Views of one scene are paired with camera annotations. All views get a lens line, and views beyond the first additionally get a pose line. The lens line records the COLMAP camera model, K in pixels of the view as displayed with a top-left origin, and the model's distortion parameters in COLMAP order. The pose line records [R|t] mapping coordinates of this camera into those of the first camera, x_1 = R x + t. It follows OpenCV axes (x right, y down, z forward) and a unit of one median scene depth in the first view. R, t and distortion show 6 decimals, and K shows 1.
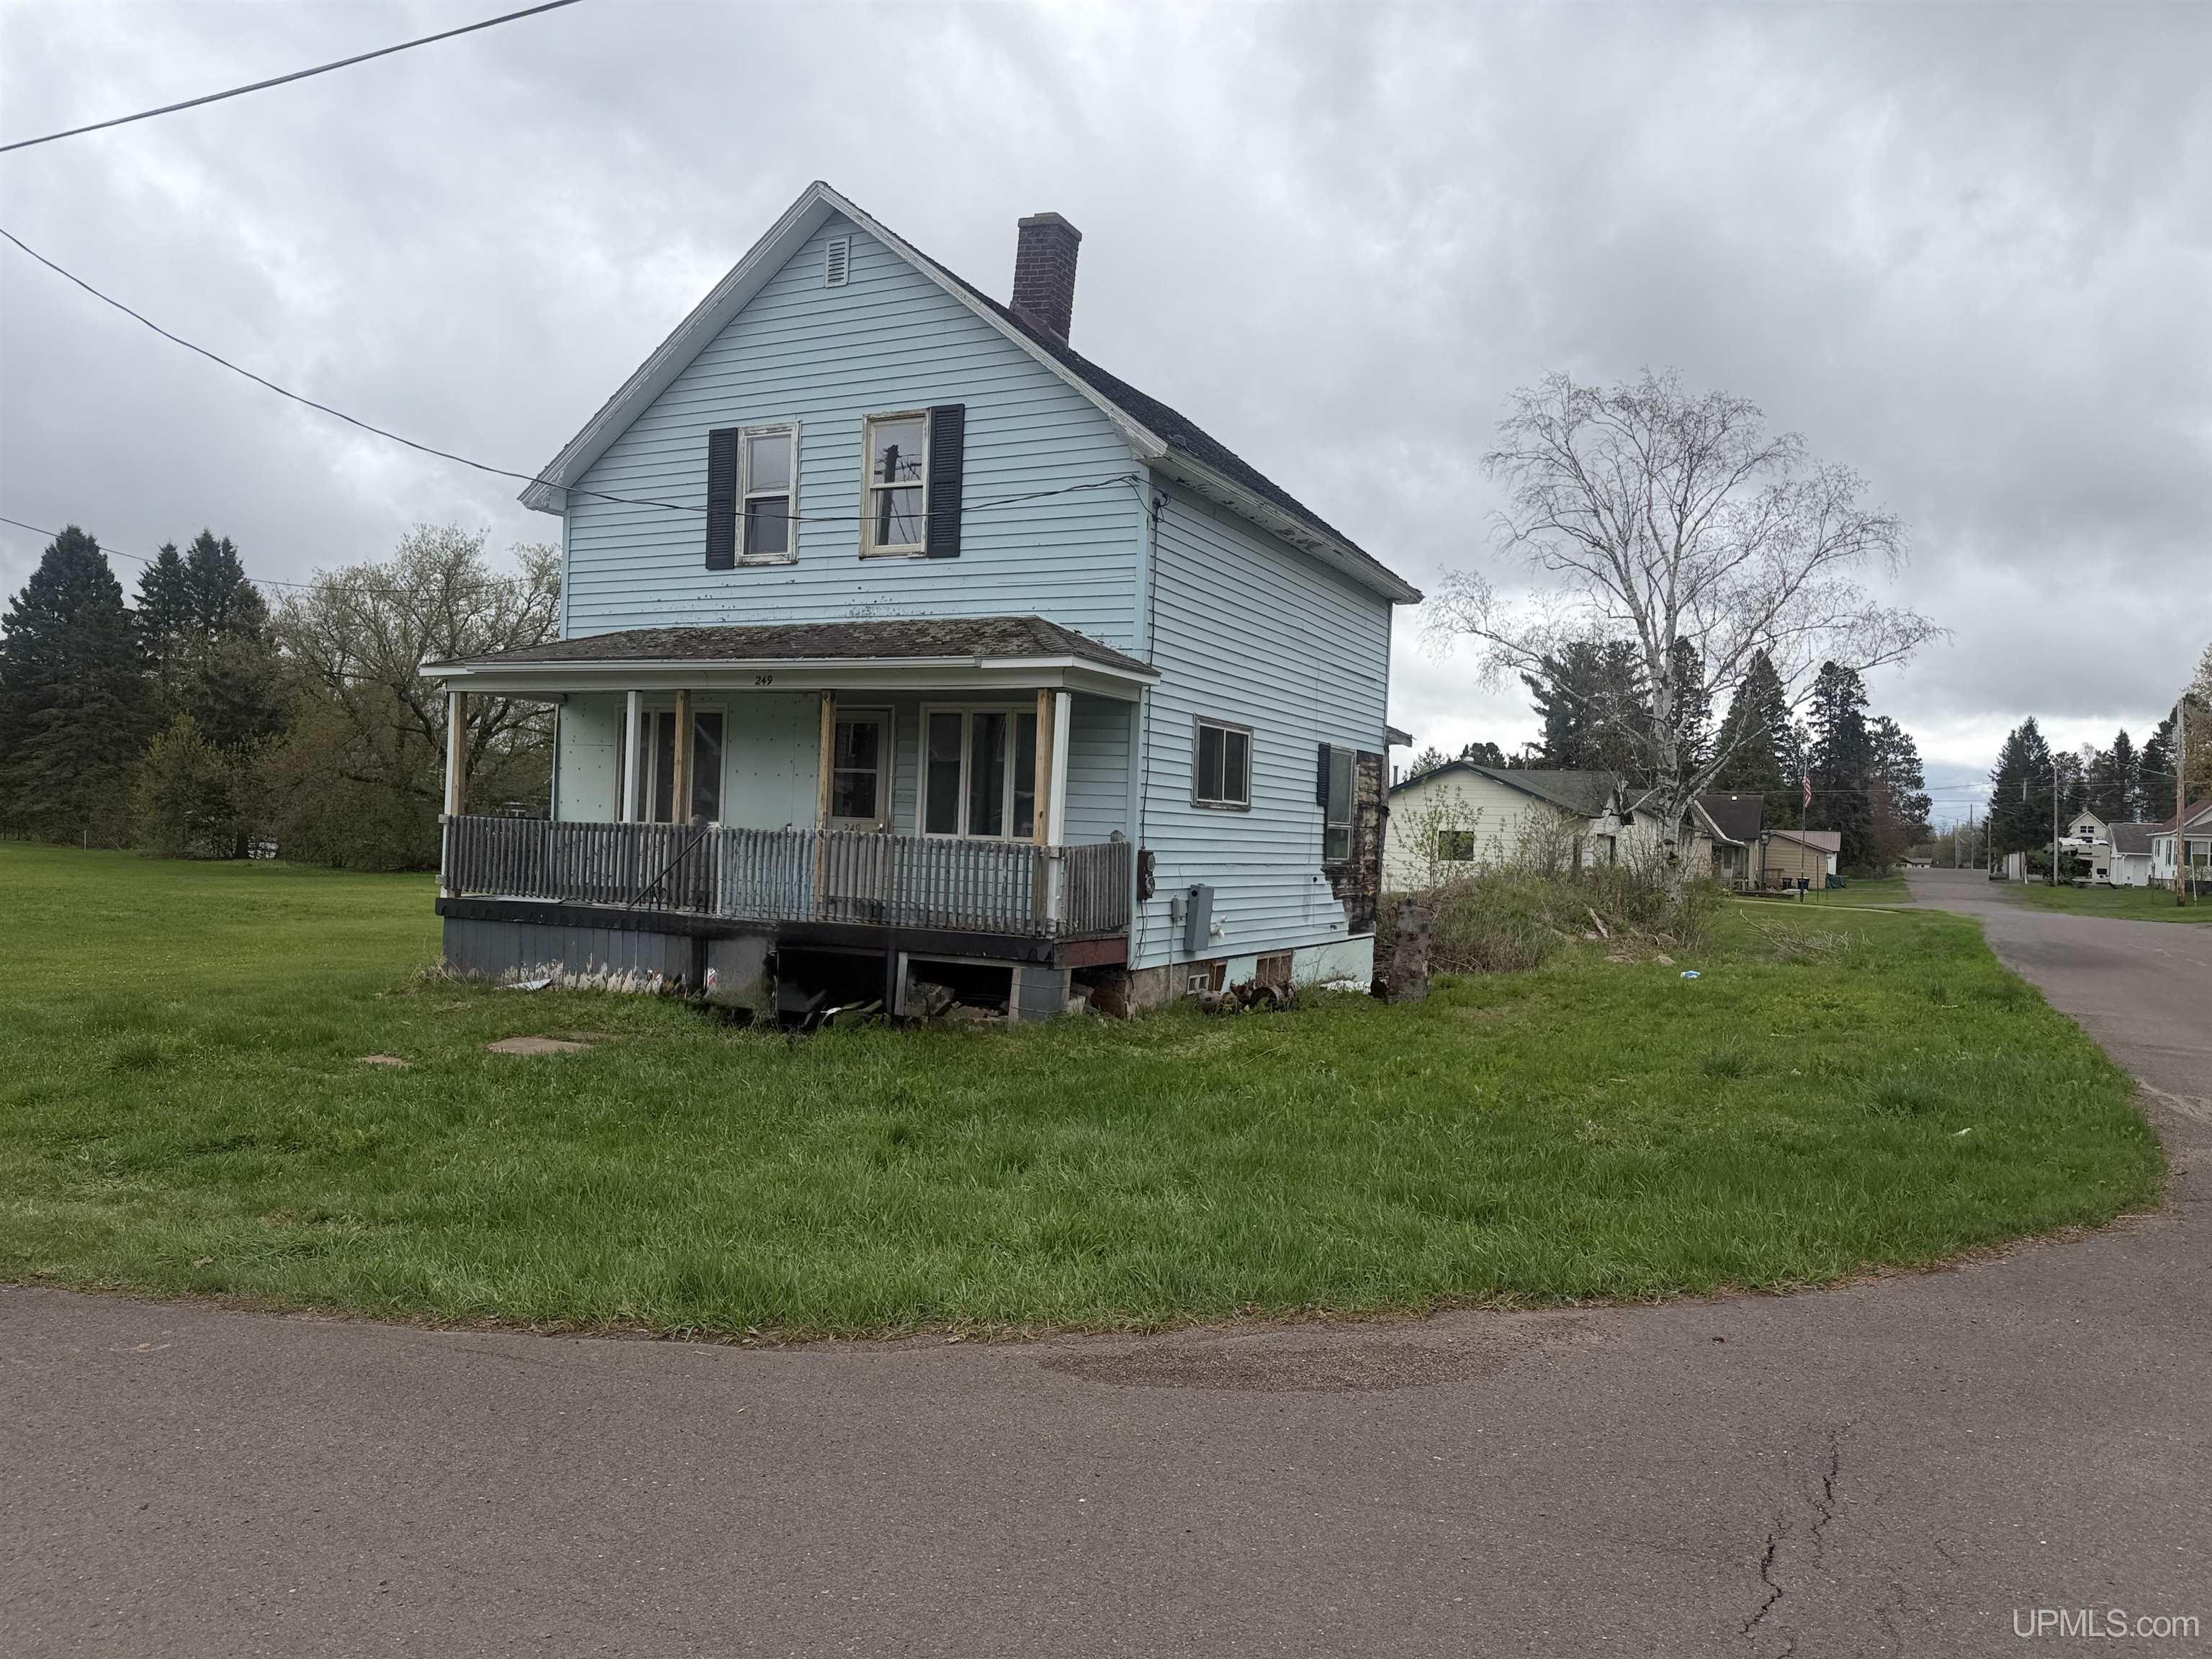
lens RADIAL K [[1552.1, 0, 1118.9], [0, 1552.1, 860.6], [0, 0, 1]] dist [0.058268, -0.077419]
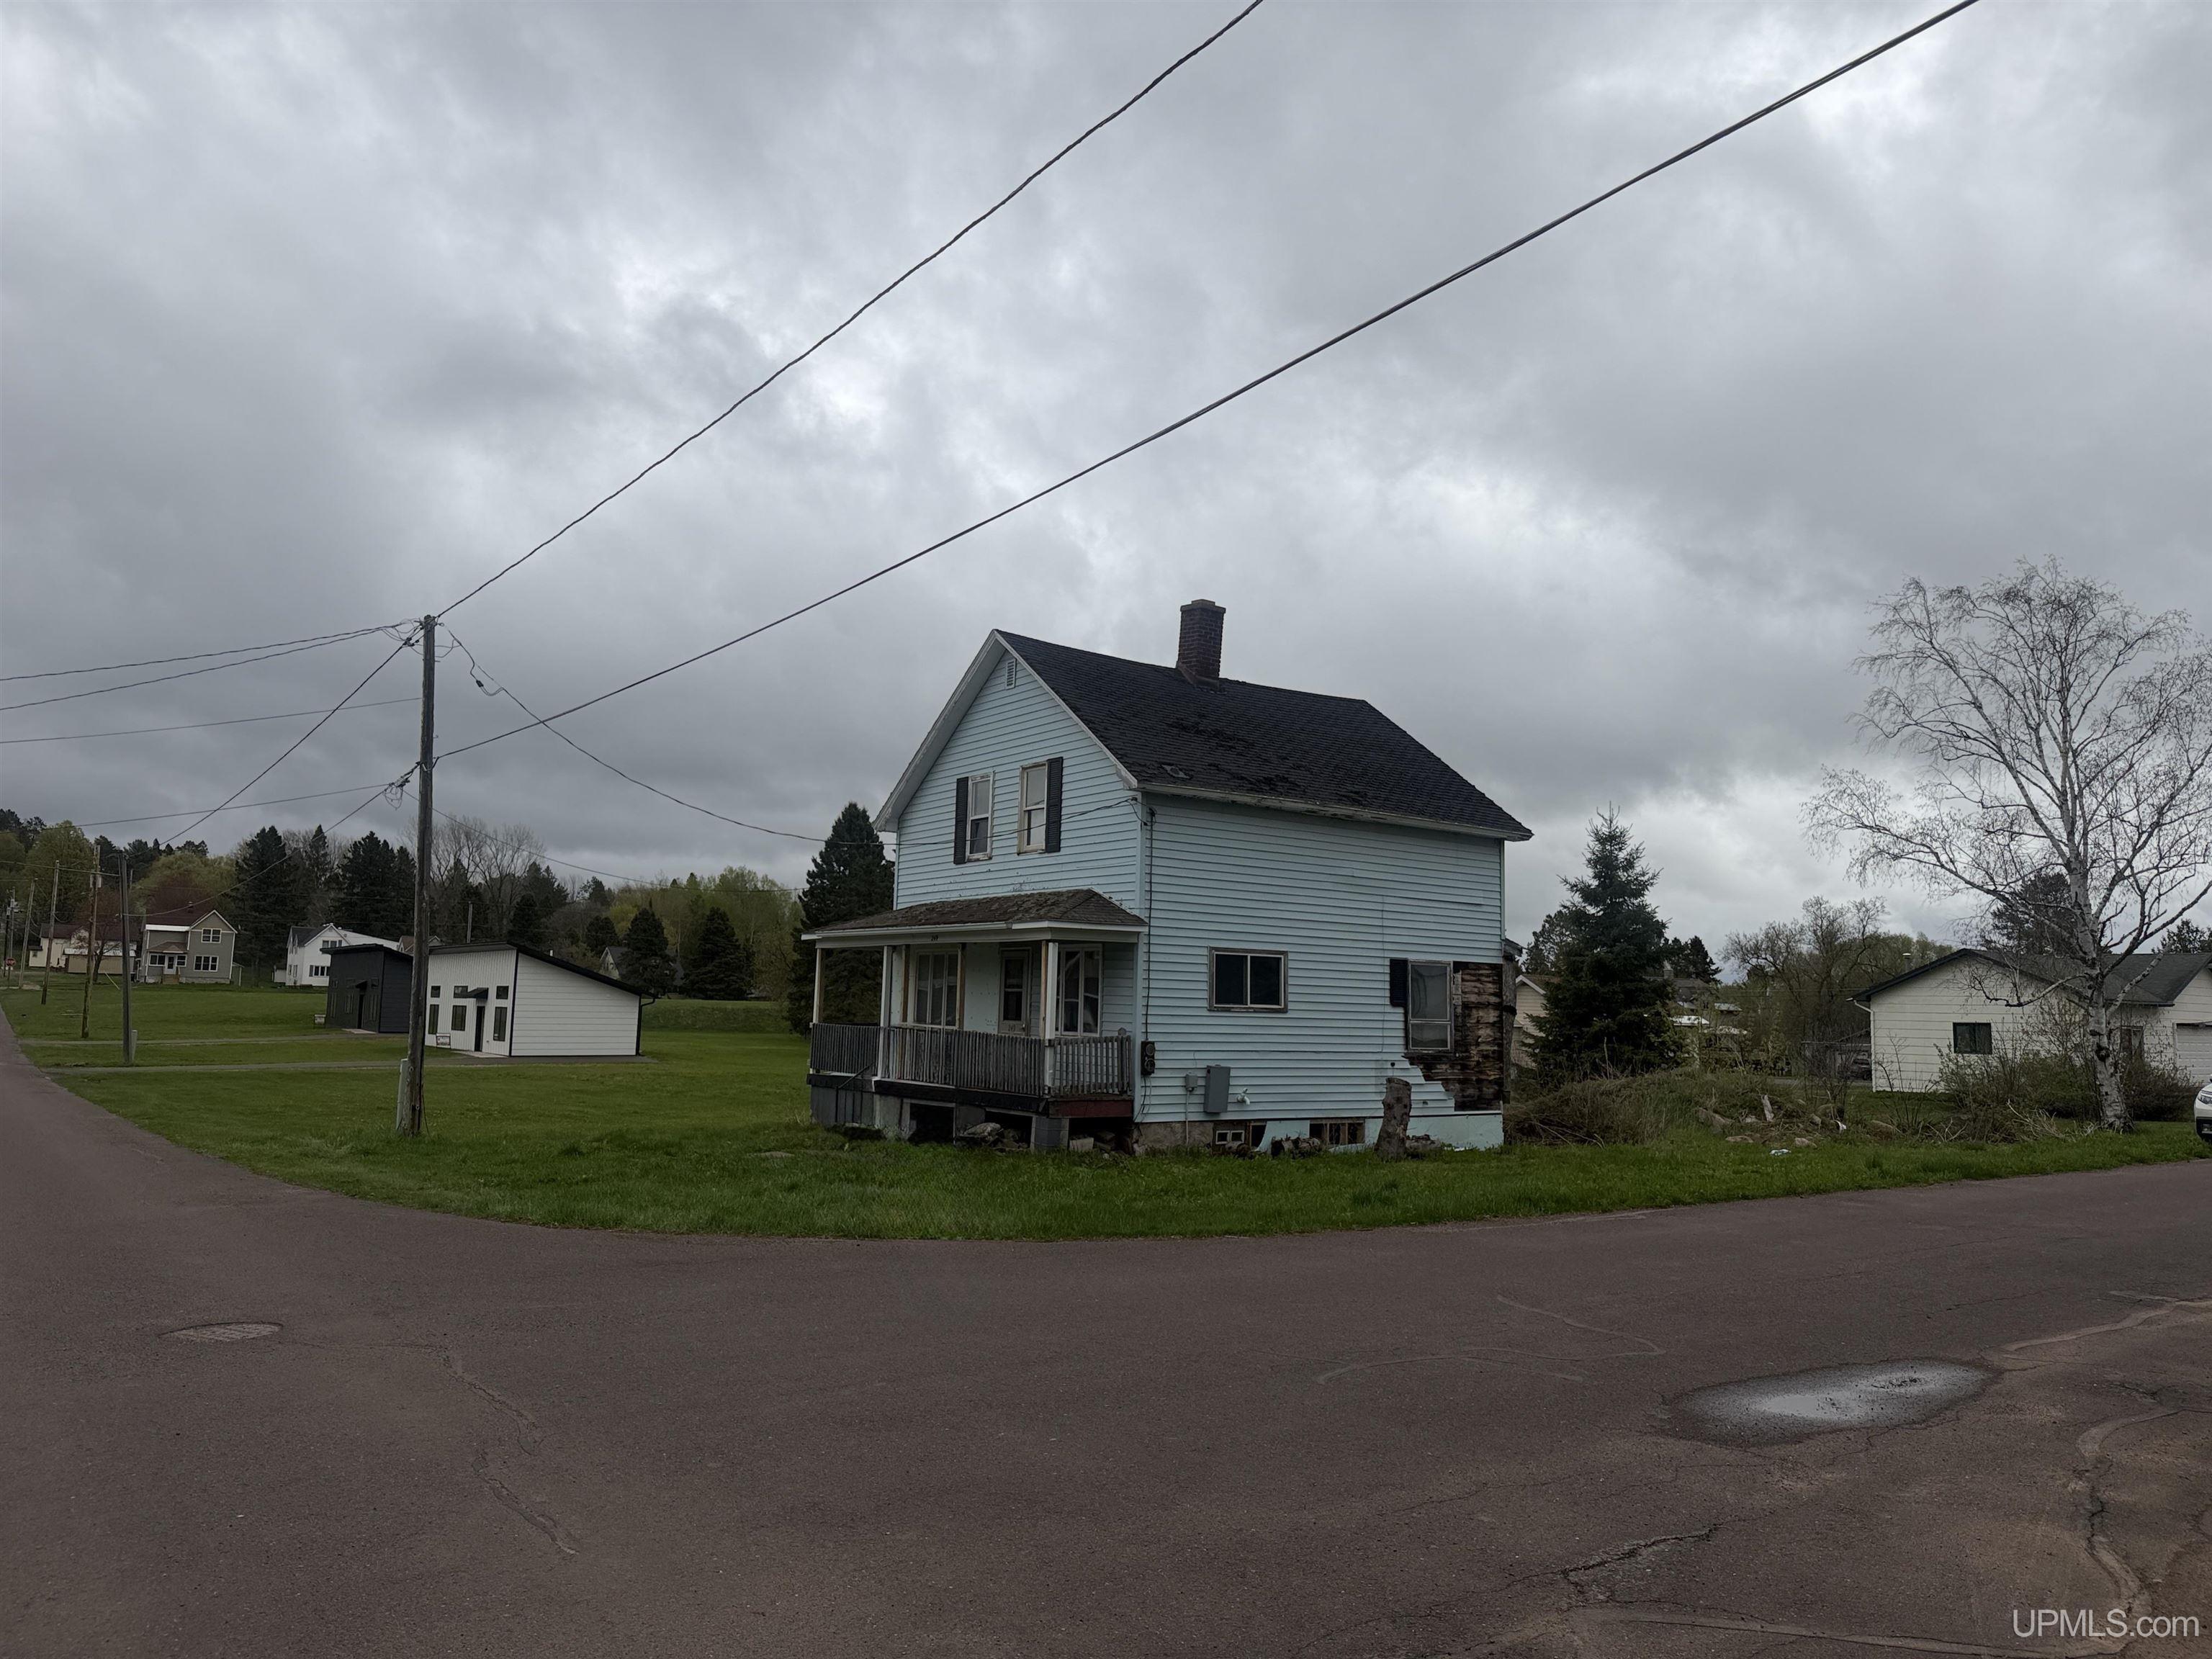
lens RADIAL K [[1552.1, 0, 1095.7], [0, 1552.1, 783.8], [0, 0, 1]] dist [0.058268, -0.077419]
pose [[0.886304, -0.081005, -0.455964, 0.621778], [0.001112, 0.984952, -0.172822, 0.007260], [0.463102, 0.152666, 0.873057, -0.345115]]
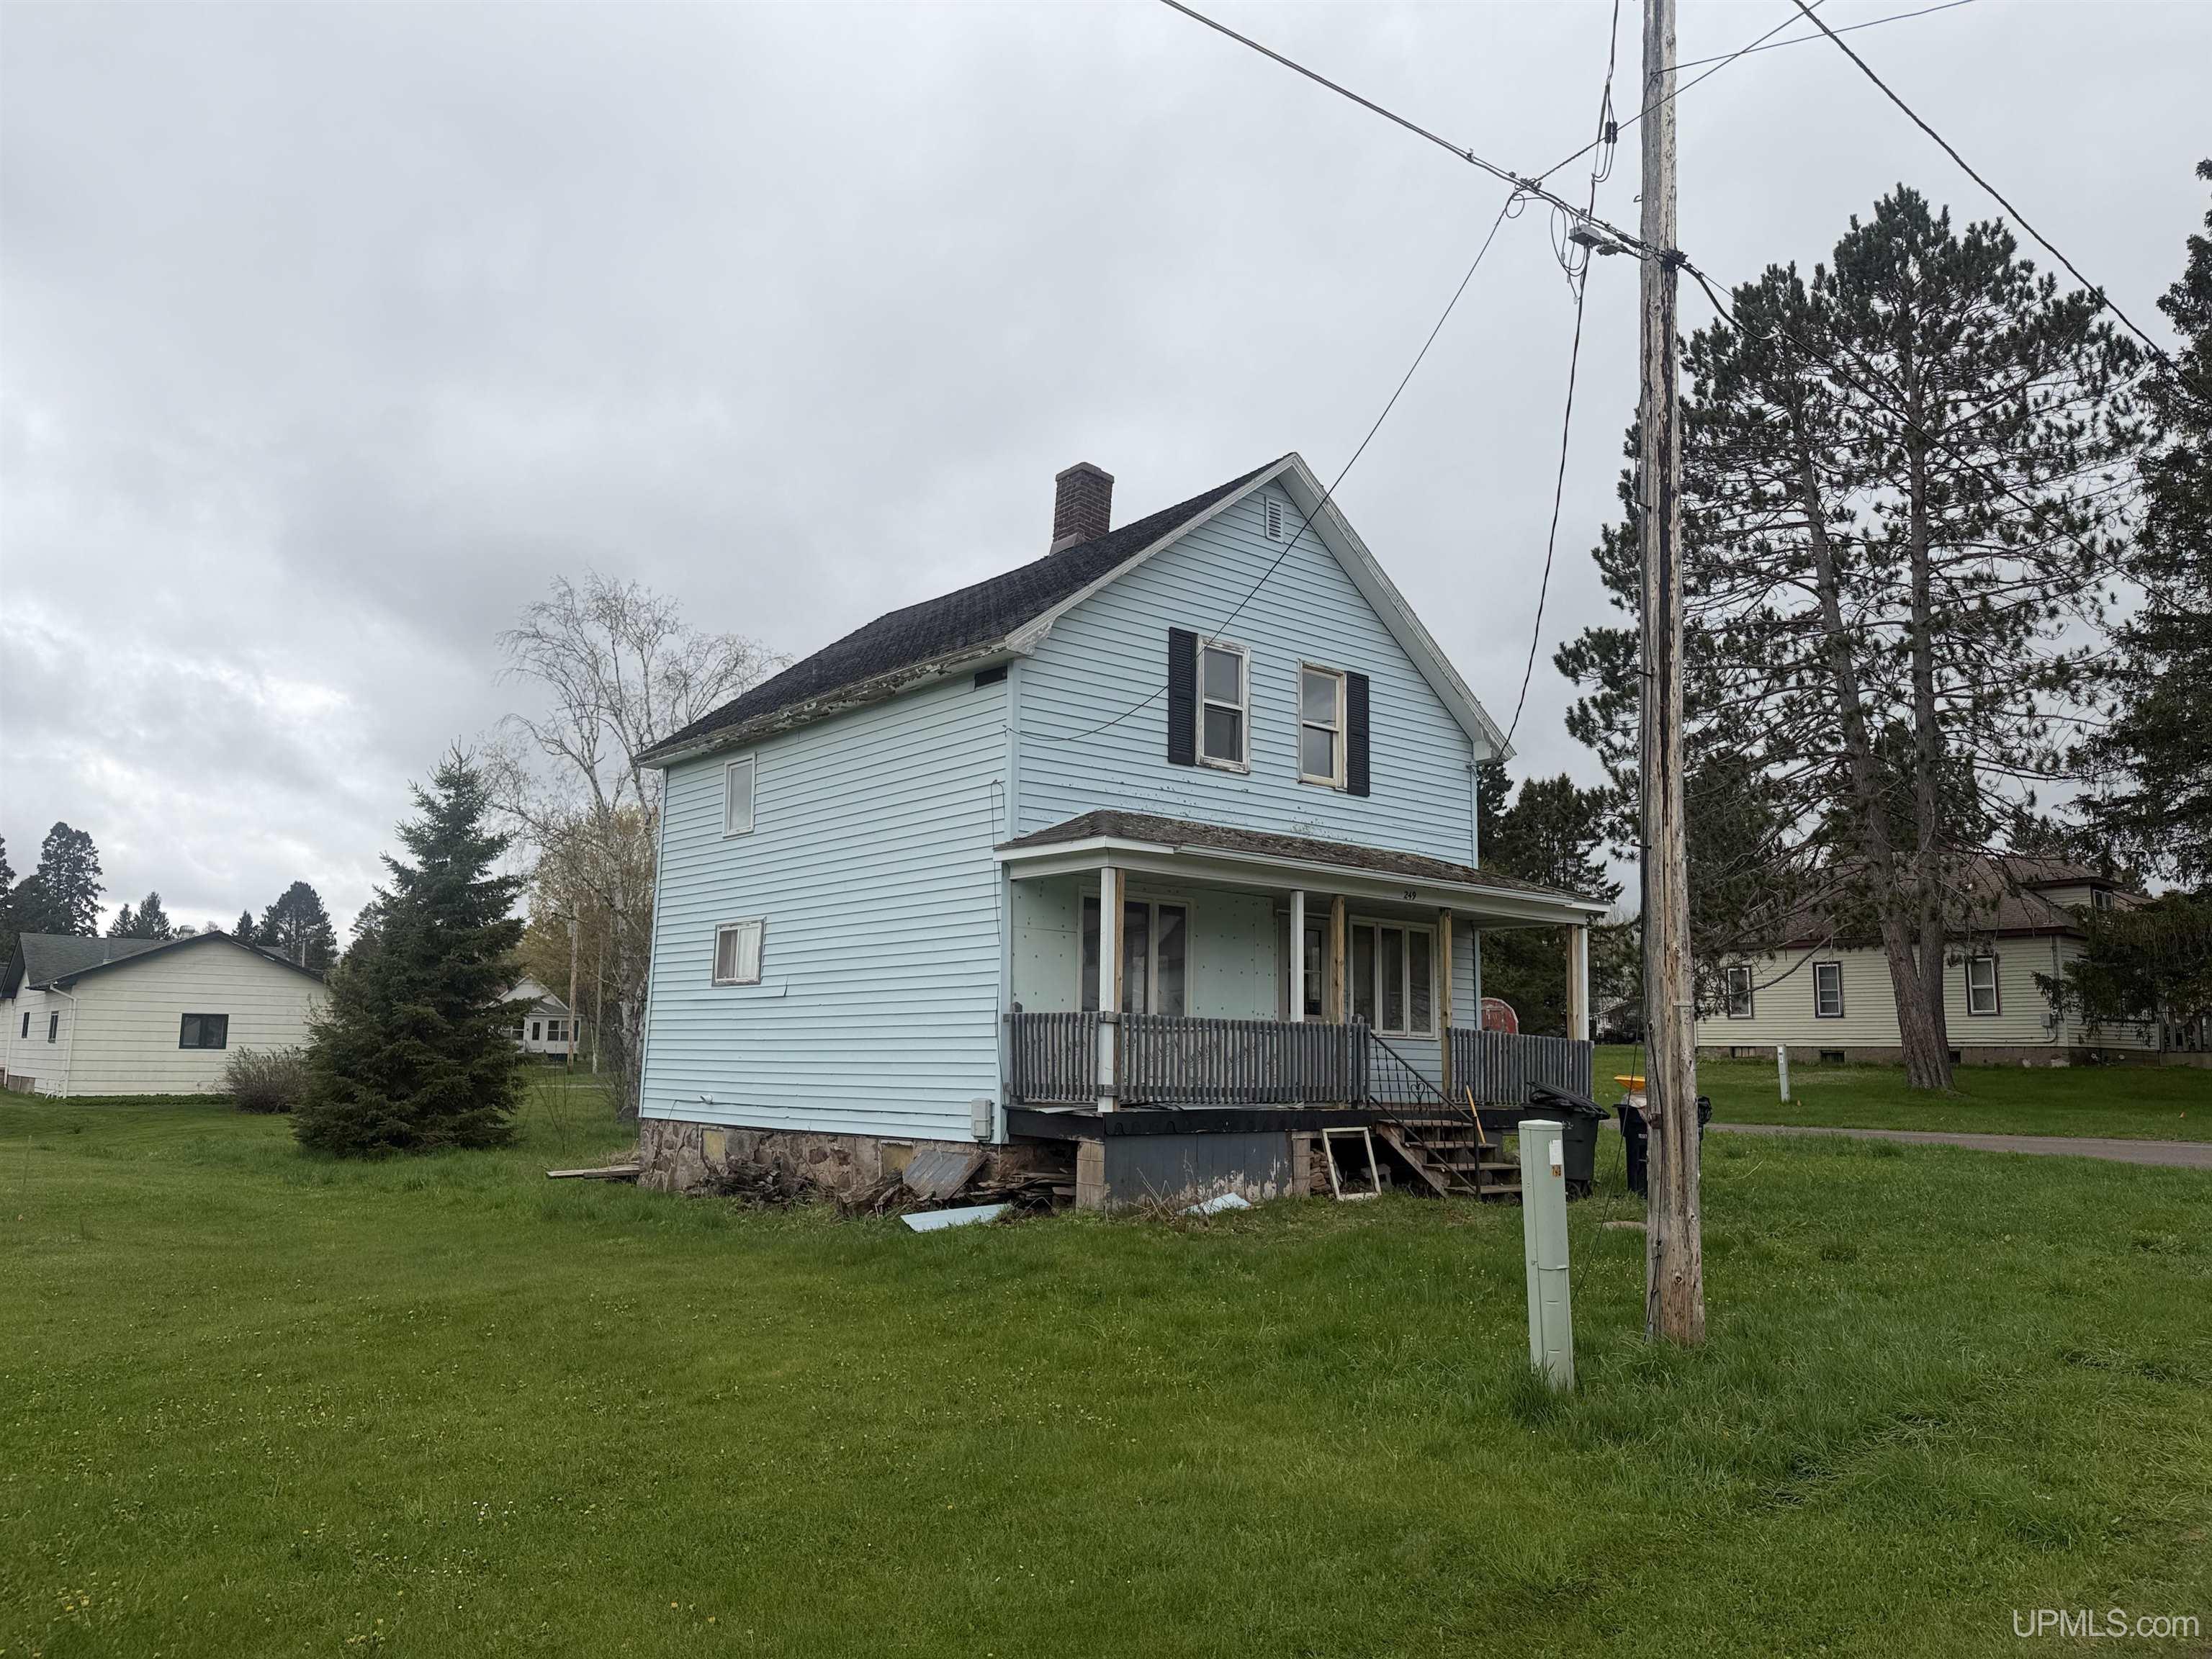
lens RADIAL K [[1552.1, 0, 1097.4], [0, 1552.1, 817.2], [0, 0, 1]] dist [0.058268, -0.077419]
pose [[0.409637, 0.112420, 0.905295, -1.229629], [0.013974, 0.991488, -0.129446, -0.025515], [-0.912141, 0.065676, 0.404580, 0.675698]]
